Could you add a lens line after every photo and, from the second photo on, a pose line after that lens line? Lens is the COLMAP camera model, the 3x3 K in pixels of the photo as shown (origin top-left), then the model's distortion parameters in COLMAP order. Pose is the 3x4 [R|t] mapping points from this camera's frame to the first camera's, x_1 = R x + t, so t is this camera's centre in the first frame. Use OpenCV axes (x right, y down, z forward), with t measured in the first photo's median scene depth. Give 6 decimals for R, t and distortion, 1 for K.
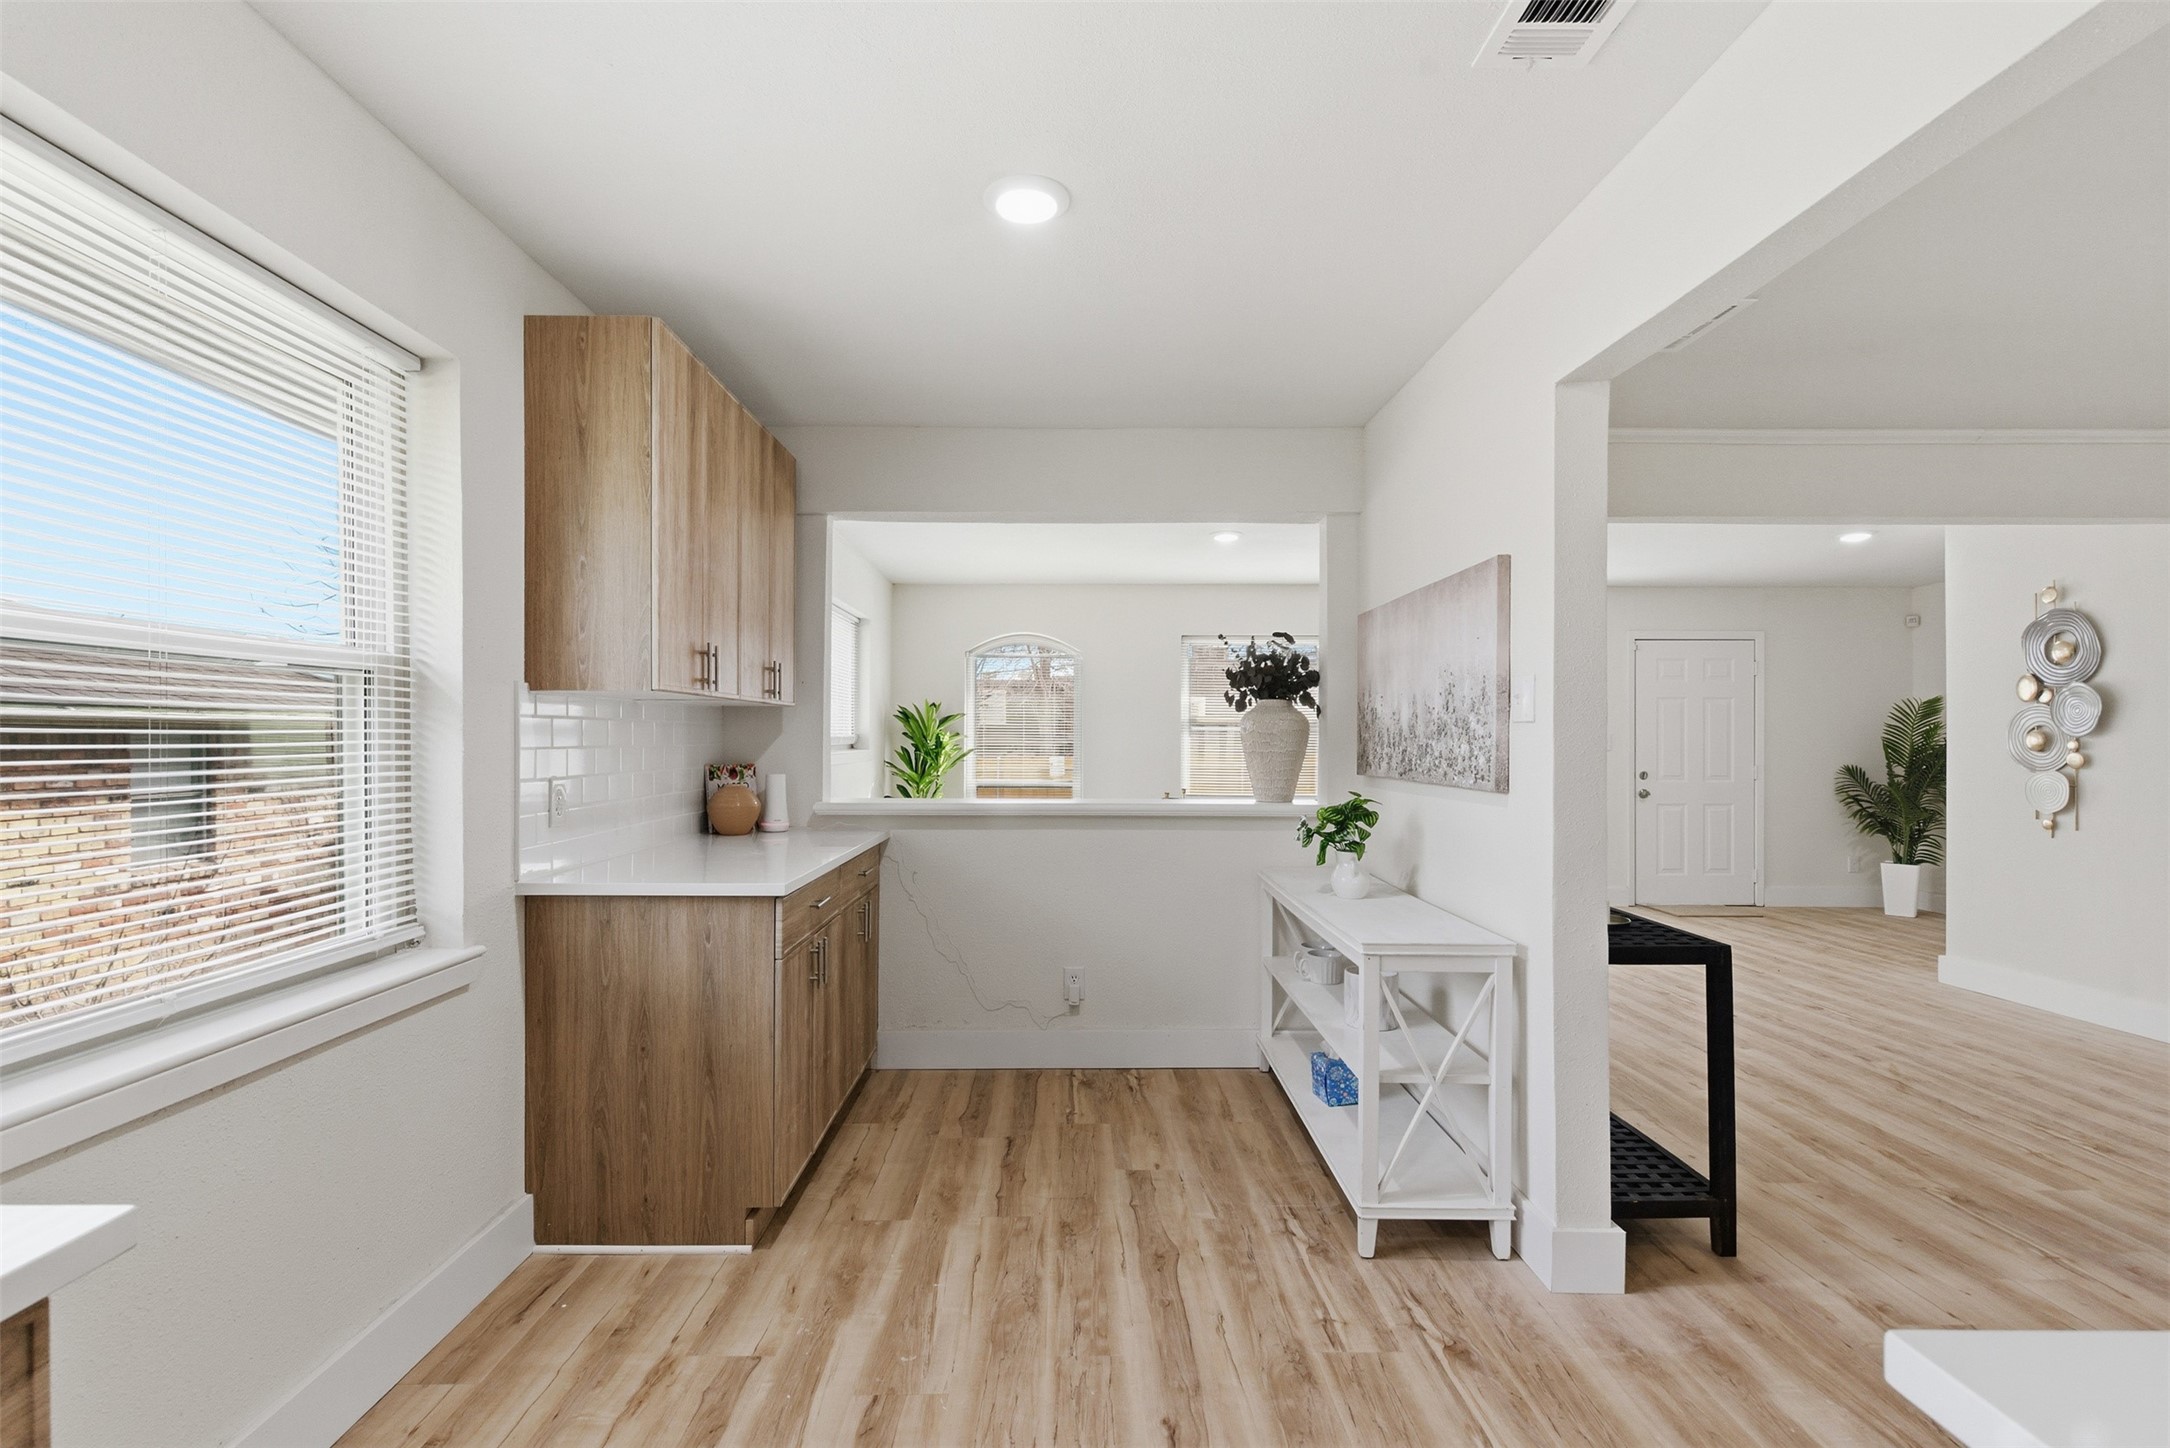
lens RADIAL K [[989.7, 0, 1066.7], [0, 989.7, 736.4], [0, 0, 1]] dist [0.001148, -0.000045]
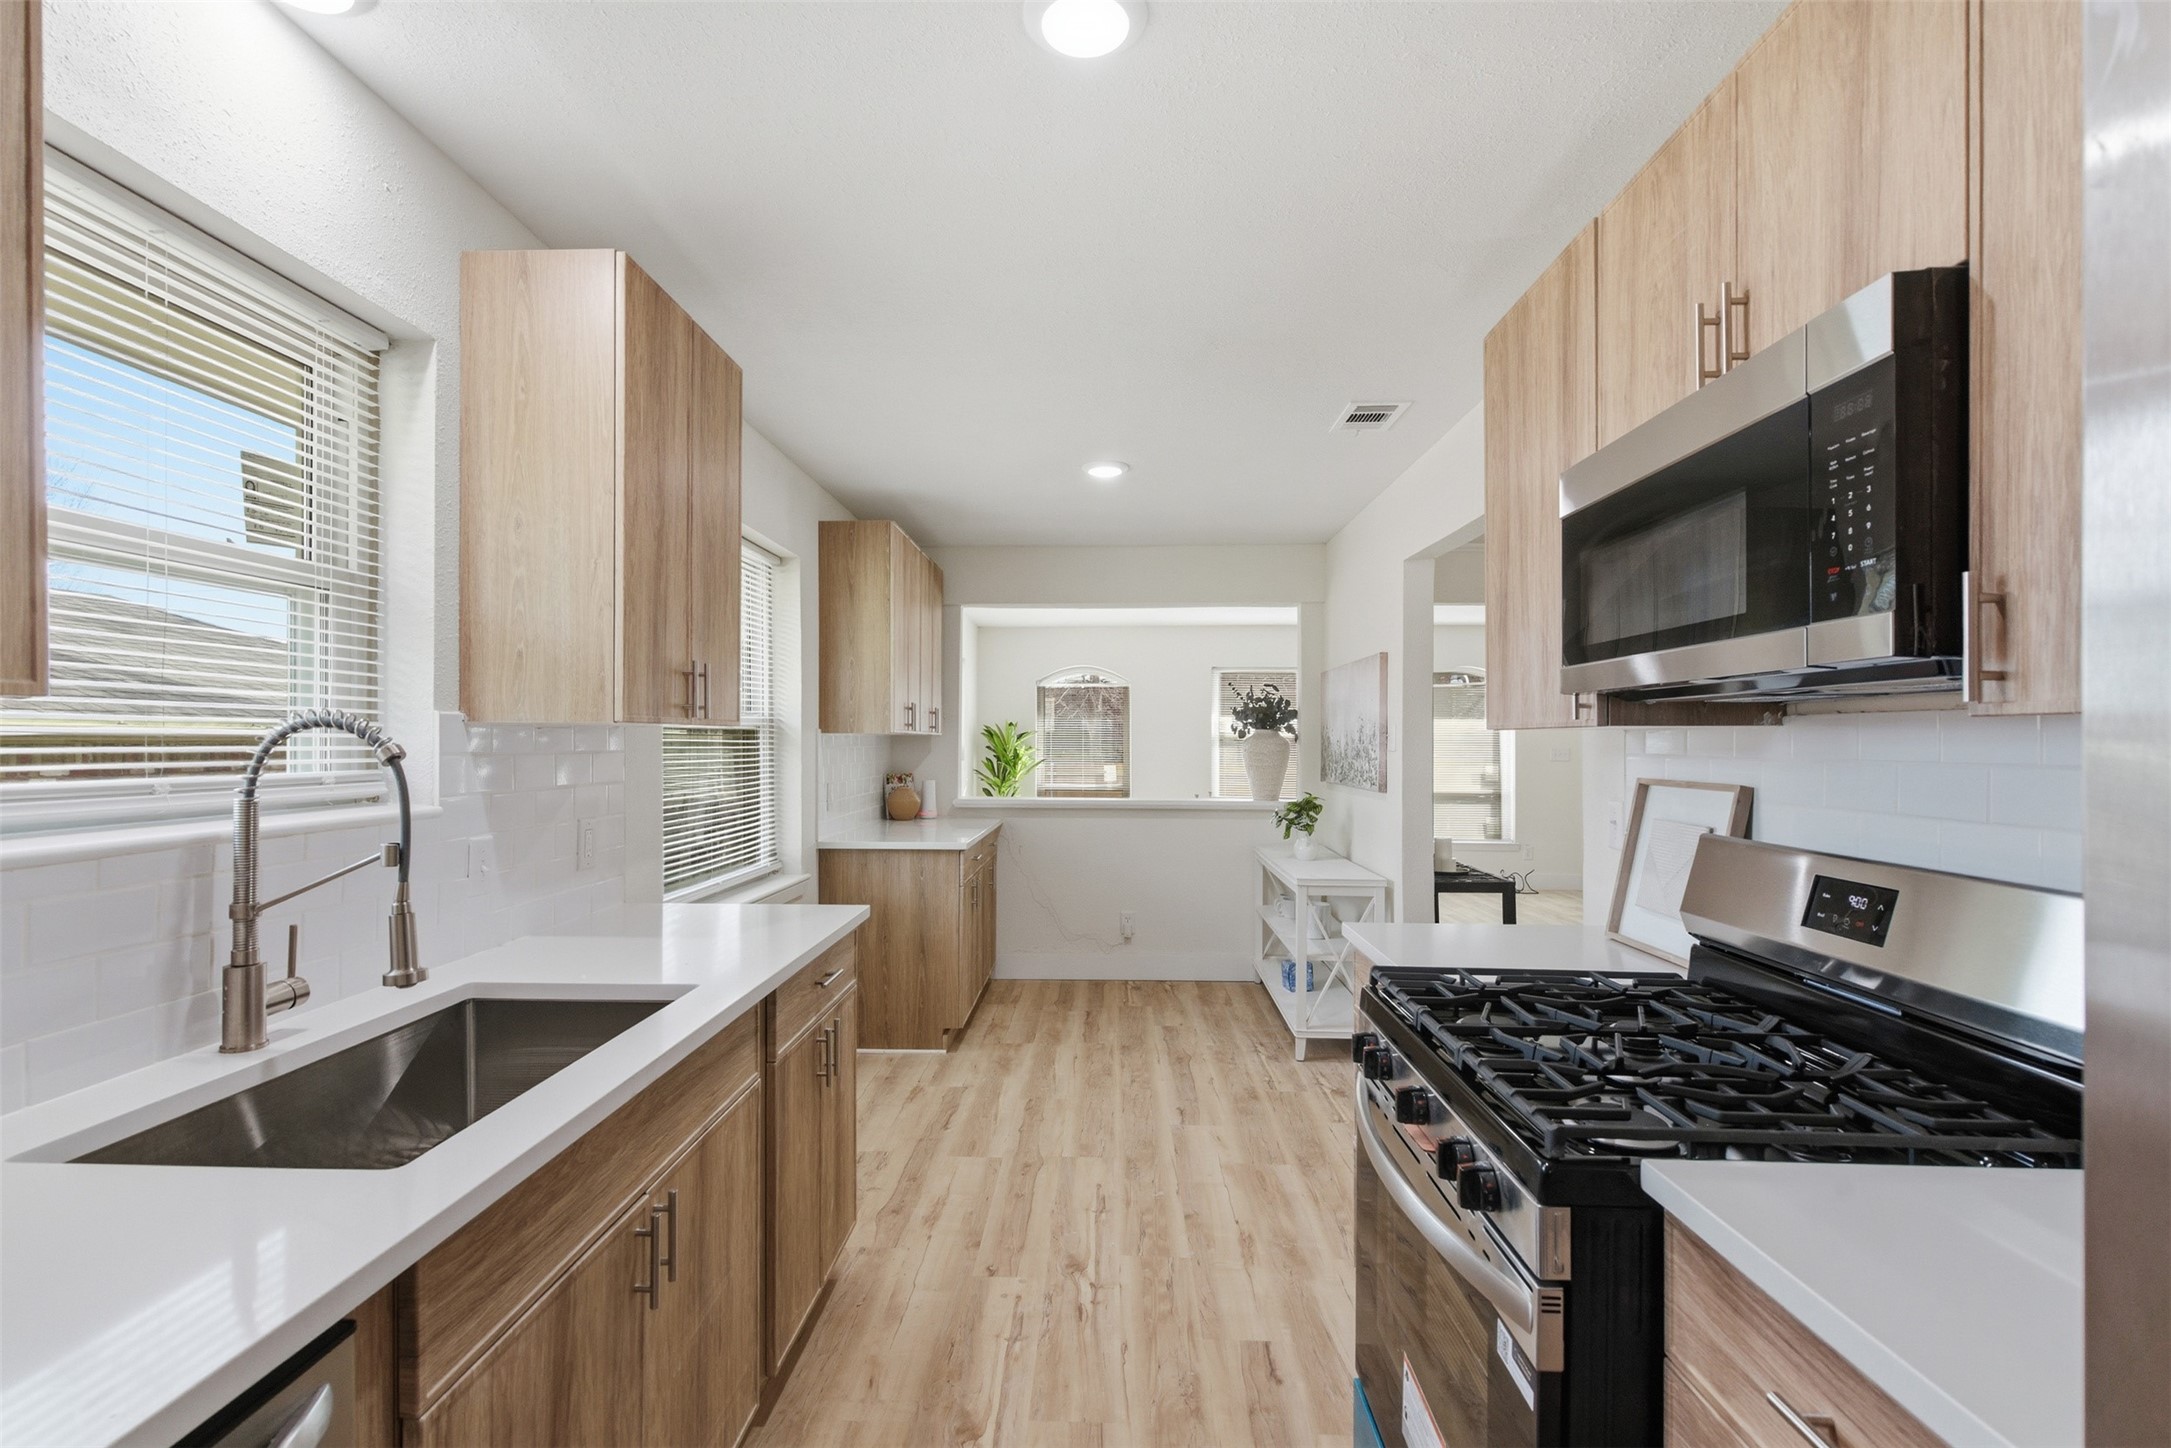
lens RADIAL K [[990.2, 0, 1067.1], [0, 990.2, 736.4], [0, 0, 1]] dist [0.001148, -0.000045]
pose [[0.998993, -0.000258, -0.044876, -0.019977], [0.000069, 0.999991, -0.004213, -0.025851], [0.044876, 0.004205, 0.998984, -0.581054]]
